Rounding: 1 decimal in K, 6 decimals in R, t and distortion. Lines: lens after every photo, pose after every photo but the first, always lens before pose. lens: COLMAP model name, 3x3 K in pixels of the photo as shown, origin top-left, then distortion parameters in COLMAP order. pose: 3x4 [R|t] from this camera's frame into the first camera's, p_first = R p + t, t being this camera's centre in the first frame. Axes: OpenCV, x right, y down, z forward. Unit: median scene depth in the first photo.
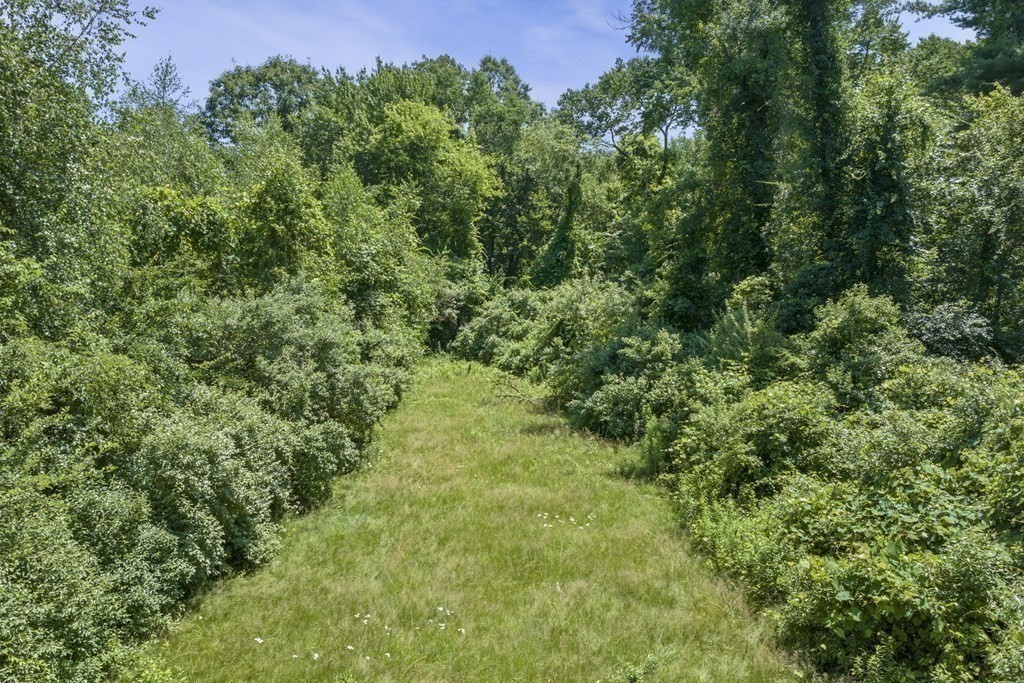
lens RADIAL K [[843.0, 0, 512.0], [0, 843.0, 341.5], [0, 0, 1]] dist [-0.006447, -0.013931]
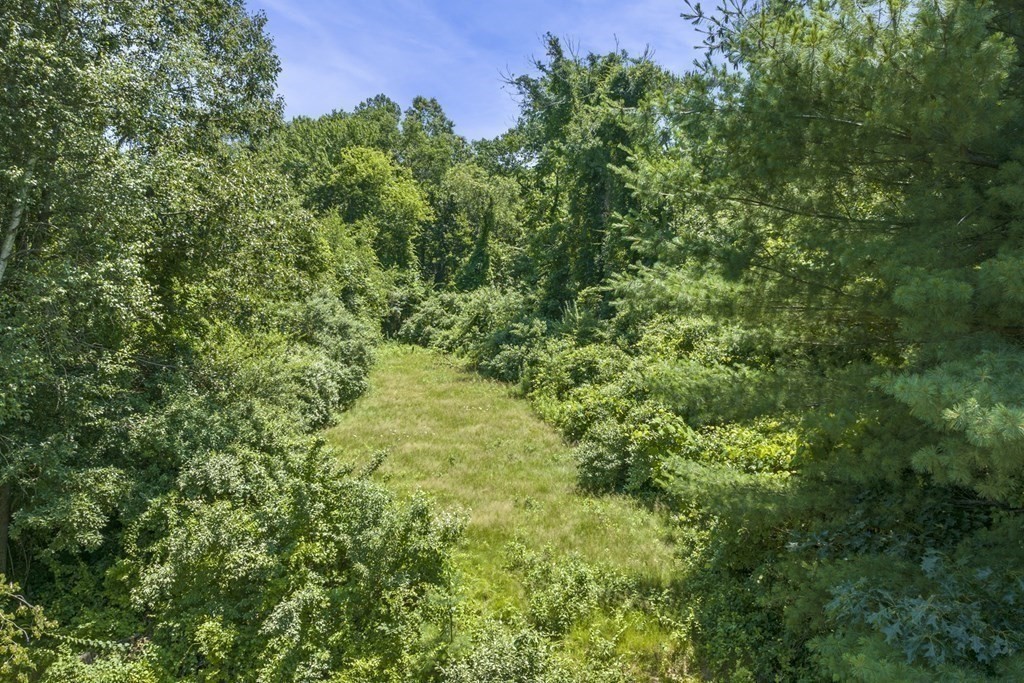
lens RADIAL K [[843.0, 0, 512.0], [0, 843.0, 341.5], [0, 0, 1]] dist [-0.006447, -0.013931]
pose [[0.995710, -0.006474, 0.092301, -0.014085], [0.006325, 0.999978, 0.001902, 0.015547], [-0.092311, -0.001310, 0.995729, -0.370807]]
